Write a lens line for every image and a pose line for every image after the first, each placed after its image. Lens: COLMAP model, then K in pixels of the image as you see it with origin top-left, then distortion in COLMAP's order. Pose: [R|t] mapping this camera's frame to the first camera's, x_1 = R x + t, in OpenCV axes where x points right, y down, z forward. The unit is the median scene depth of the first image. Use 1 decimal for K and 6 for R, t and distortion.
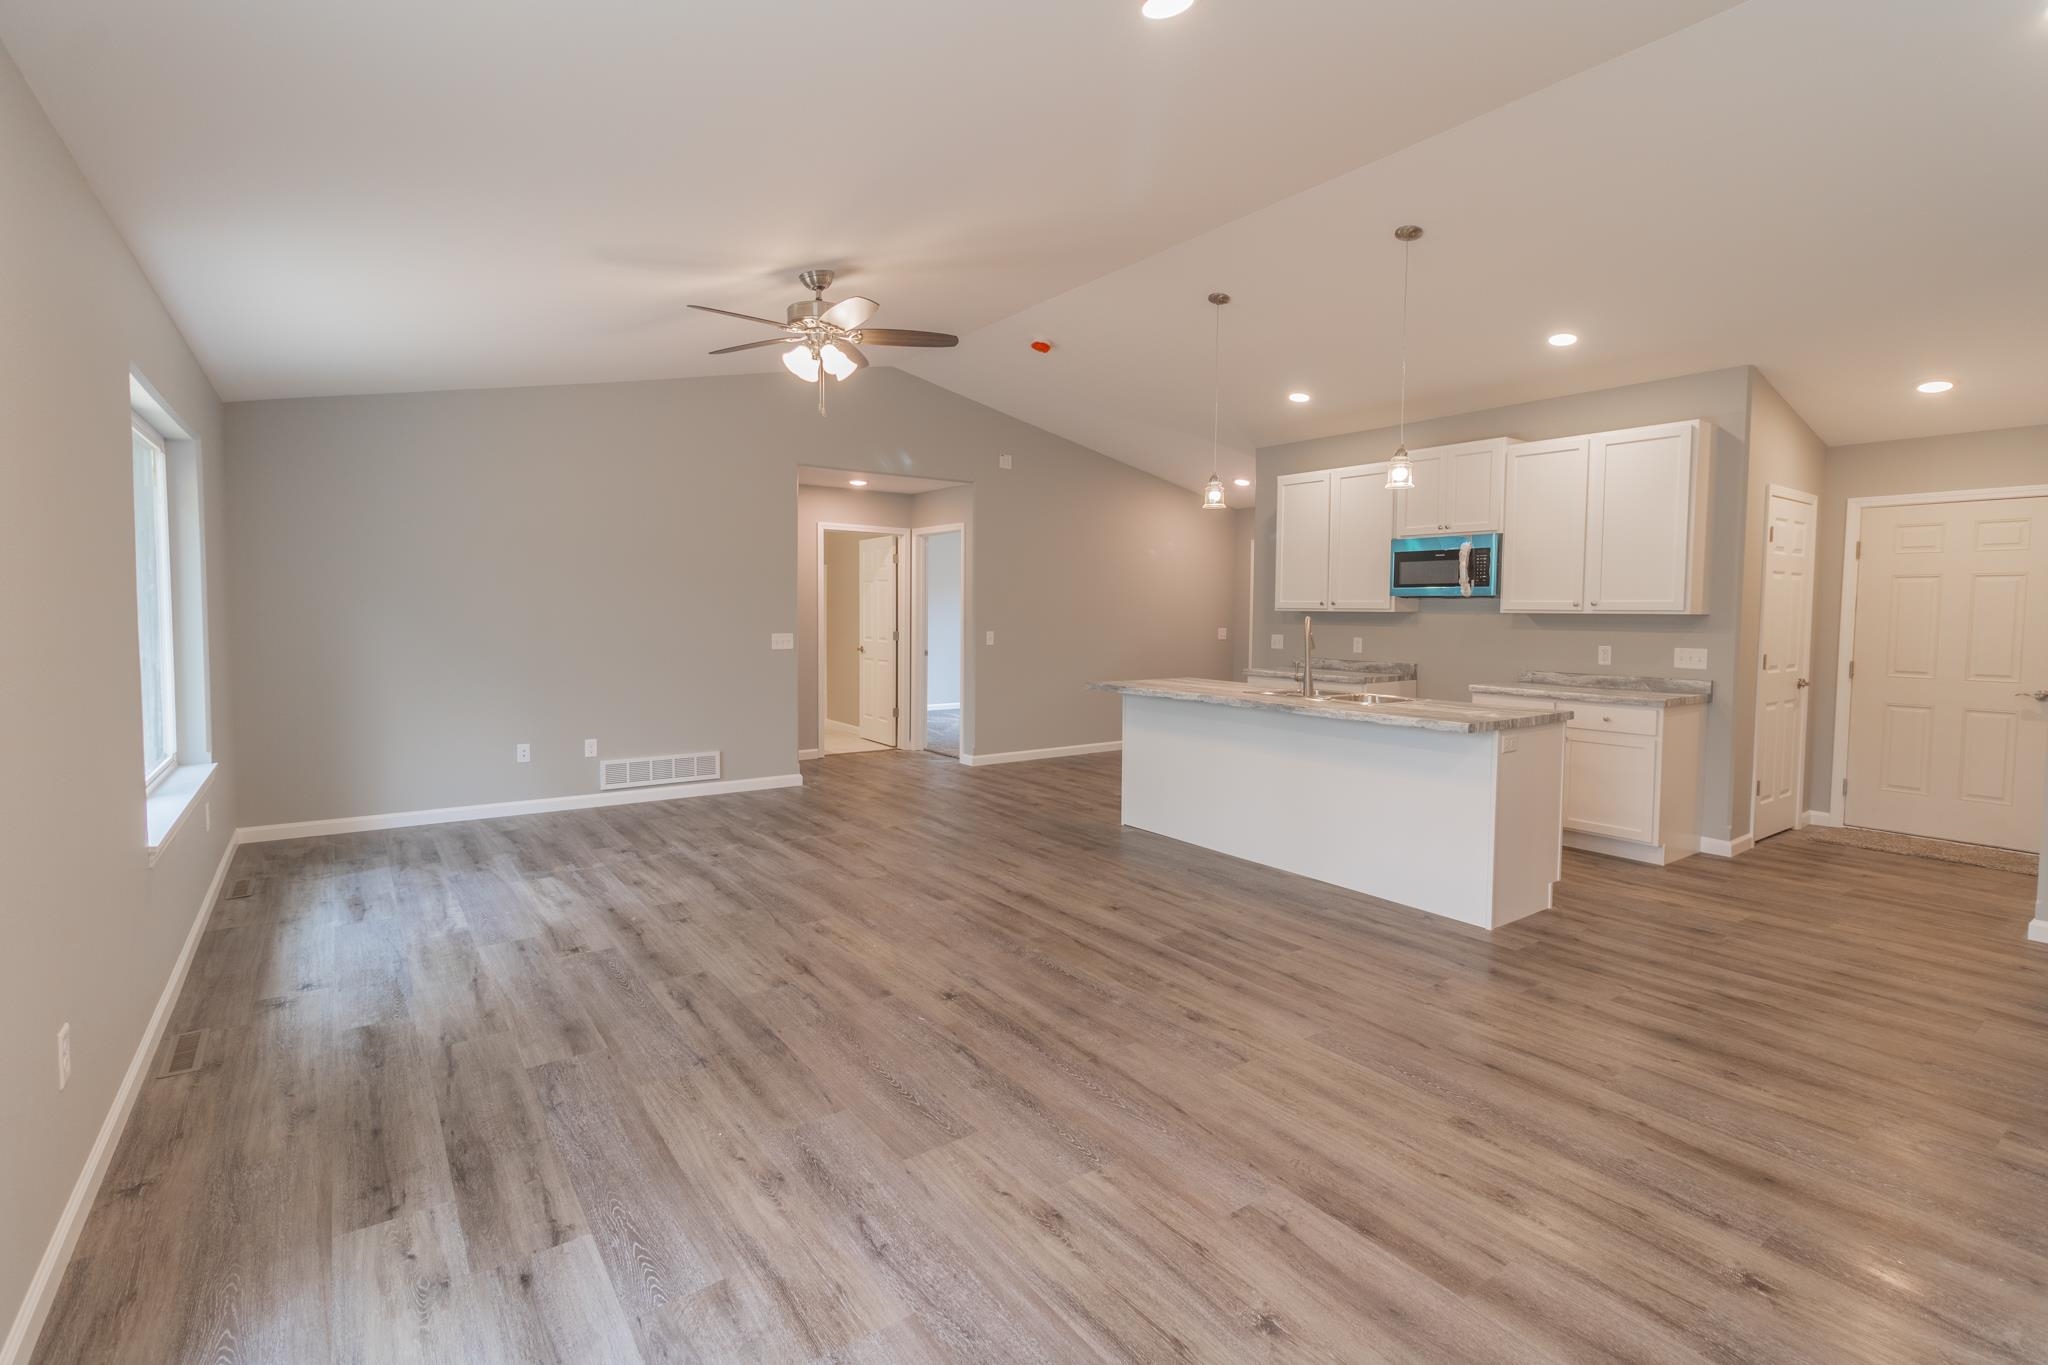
lens RADIAL K [[944.2, 0, 1040.2], [0, 944.2, 674.7], [0, 0, 1]] dist [-0.002143, 0.002985]
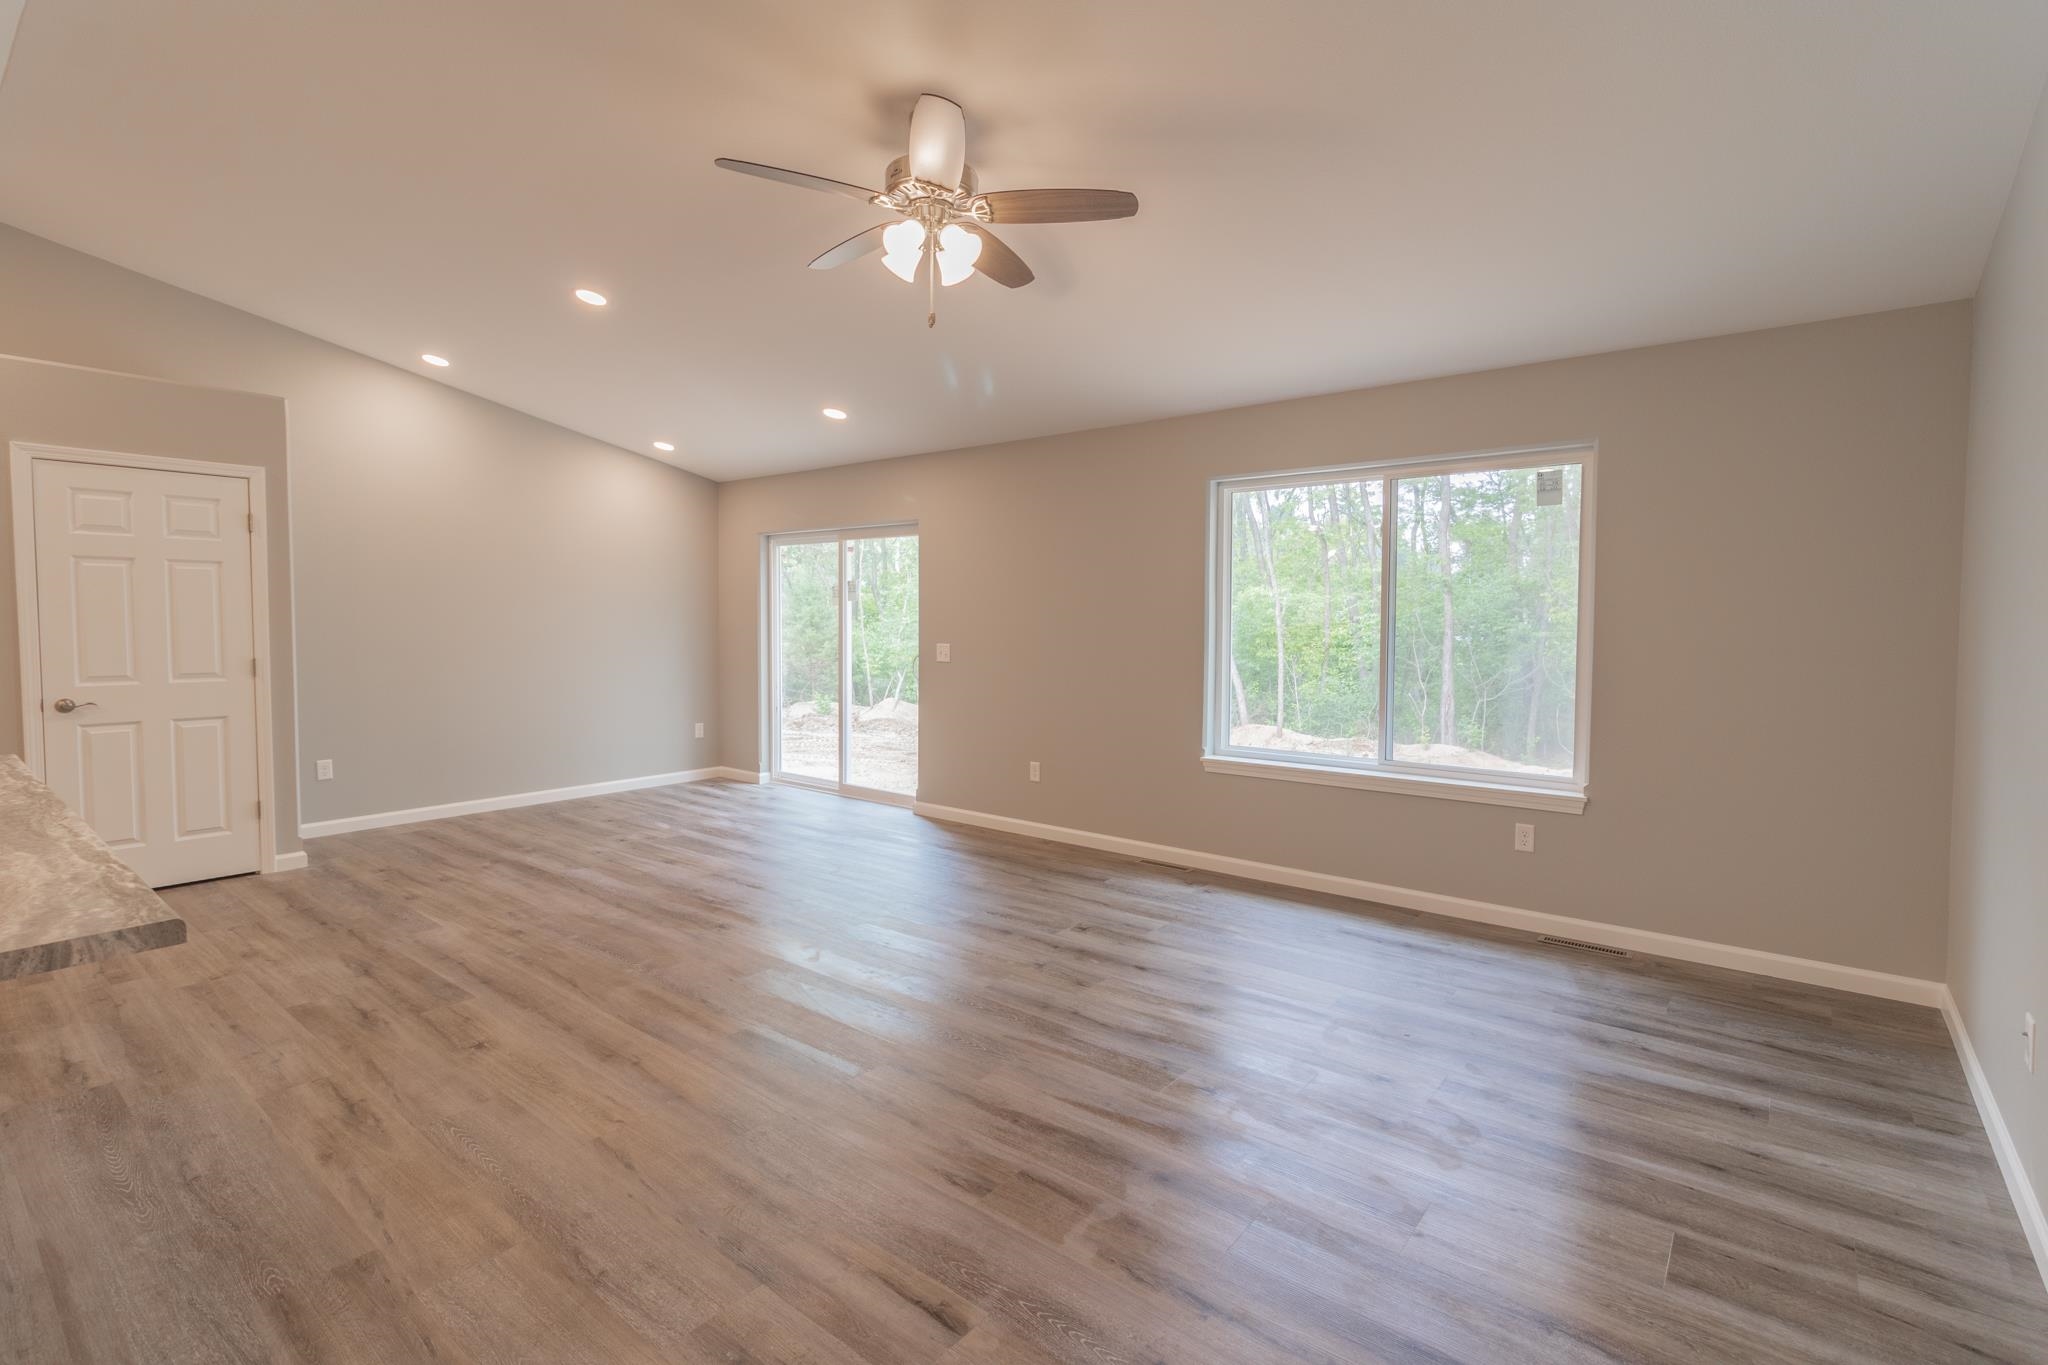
lens RADIAL K [[944.2, 0, 1037.9], [0, 944.2, 659.4], [0, 0, 1]] dist [-0.002143, 0.002985]
pose [[-0.965792, -0.000436, -0.259317, -0.145441], [-0.031180, 0.992939, 0.114456, -0.133581], [0.257436, 0.118626, -0.958986, 1.855354]]
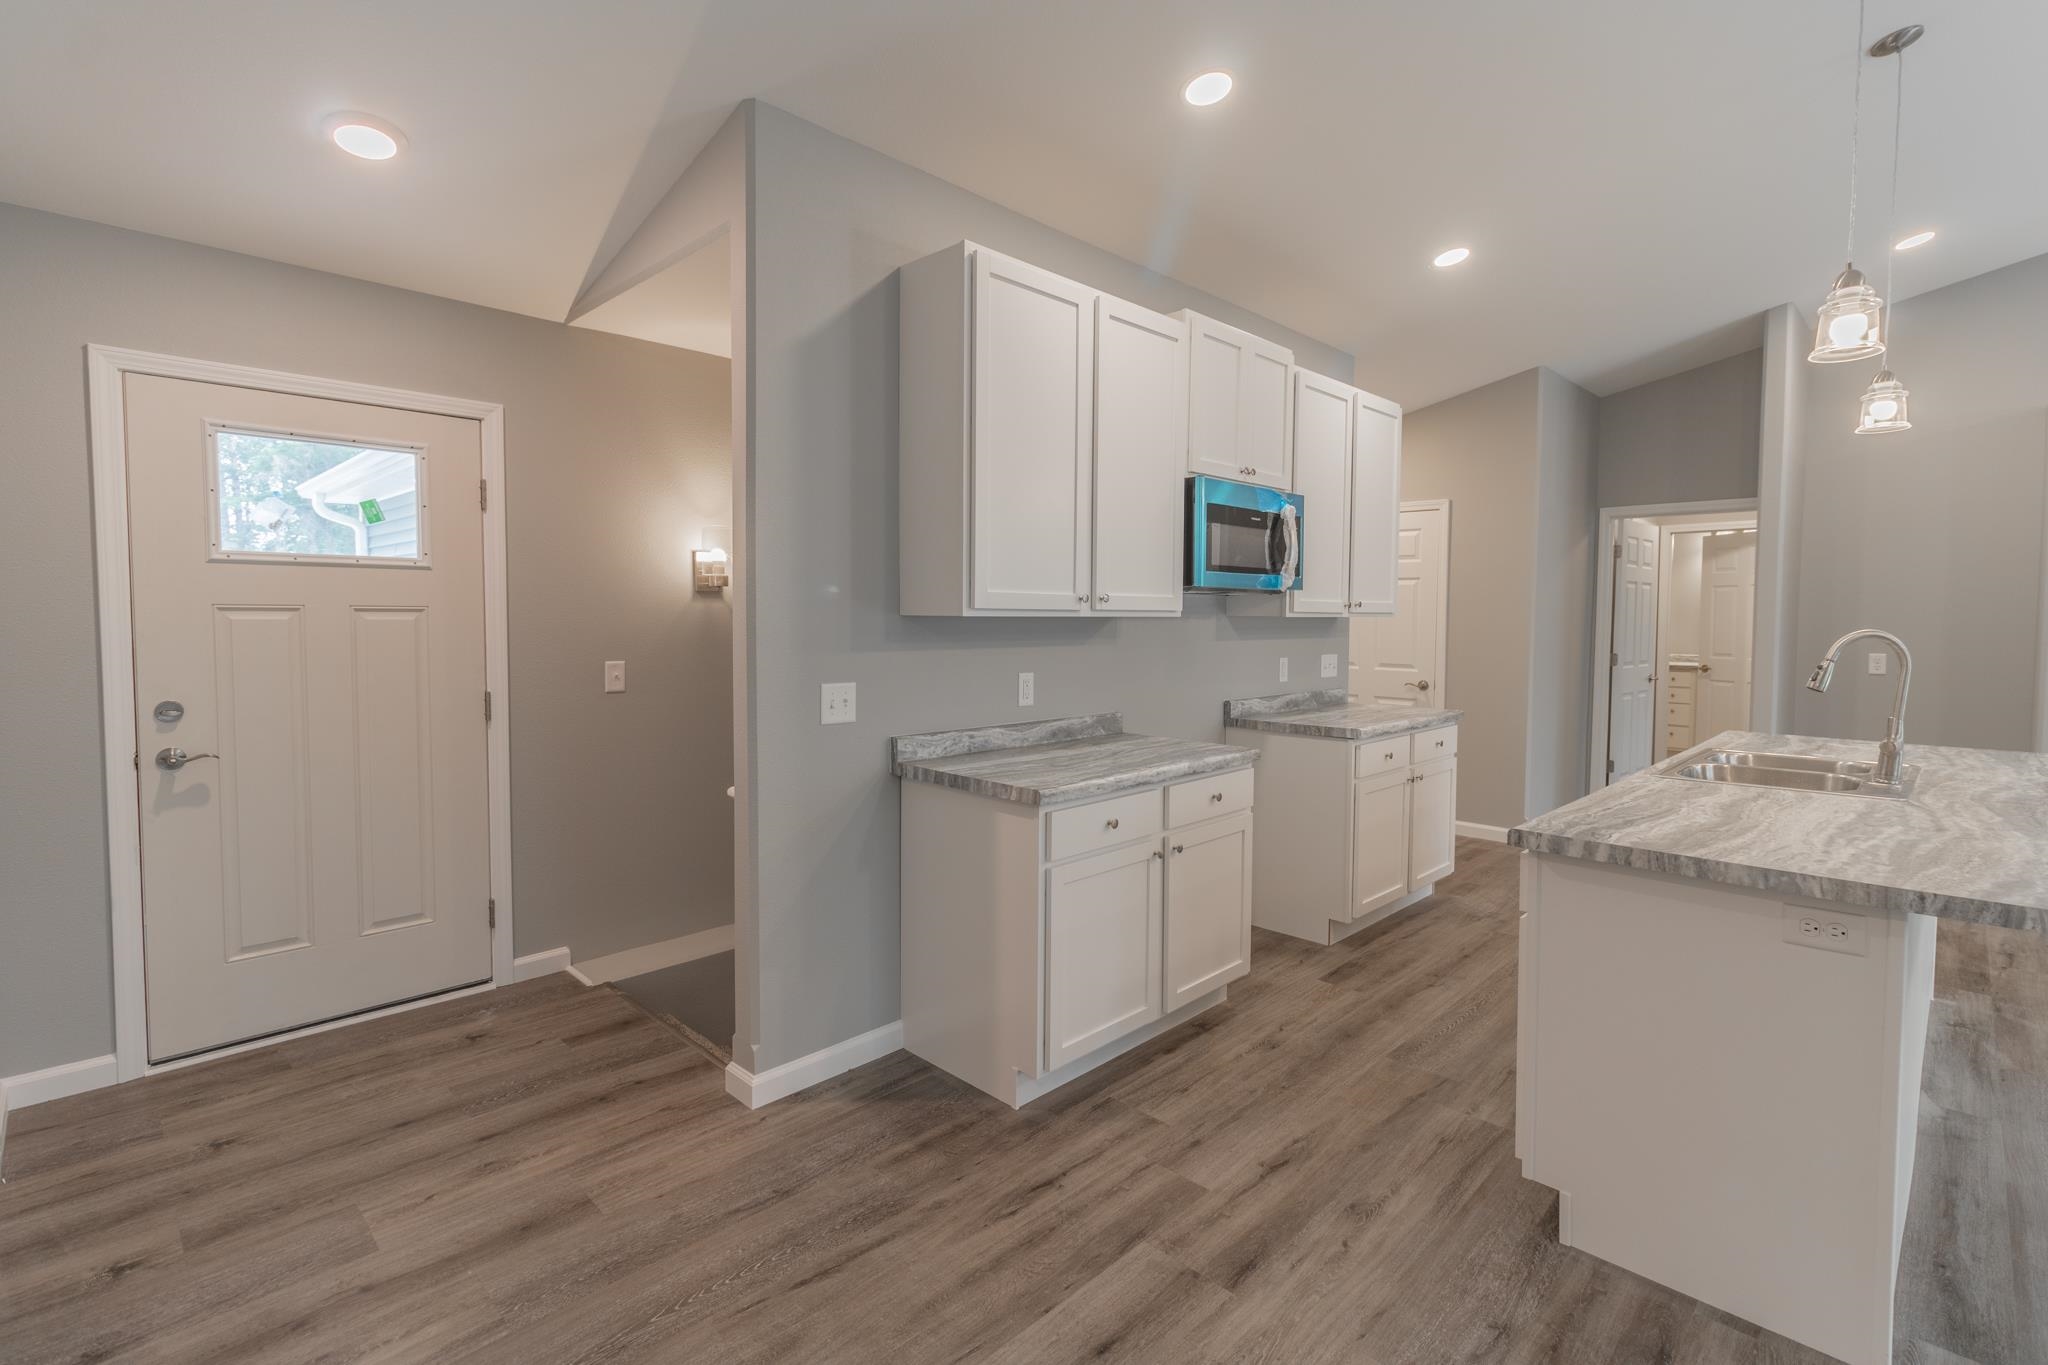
lens RADIAL K [[944.2, 0, 1042.4], [0, 944.2, 658.0], [0, 0, 1]] dist [-0.002143, 0.002985]
pose [[-0.158960, -0.055307, 0.985735, -0.207779], [0.063966, 0.995755, 0.066184, -0.136791], [-0.985211, 0.073574, -0.154748, 1.899822]]
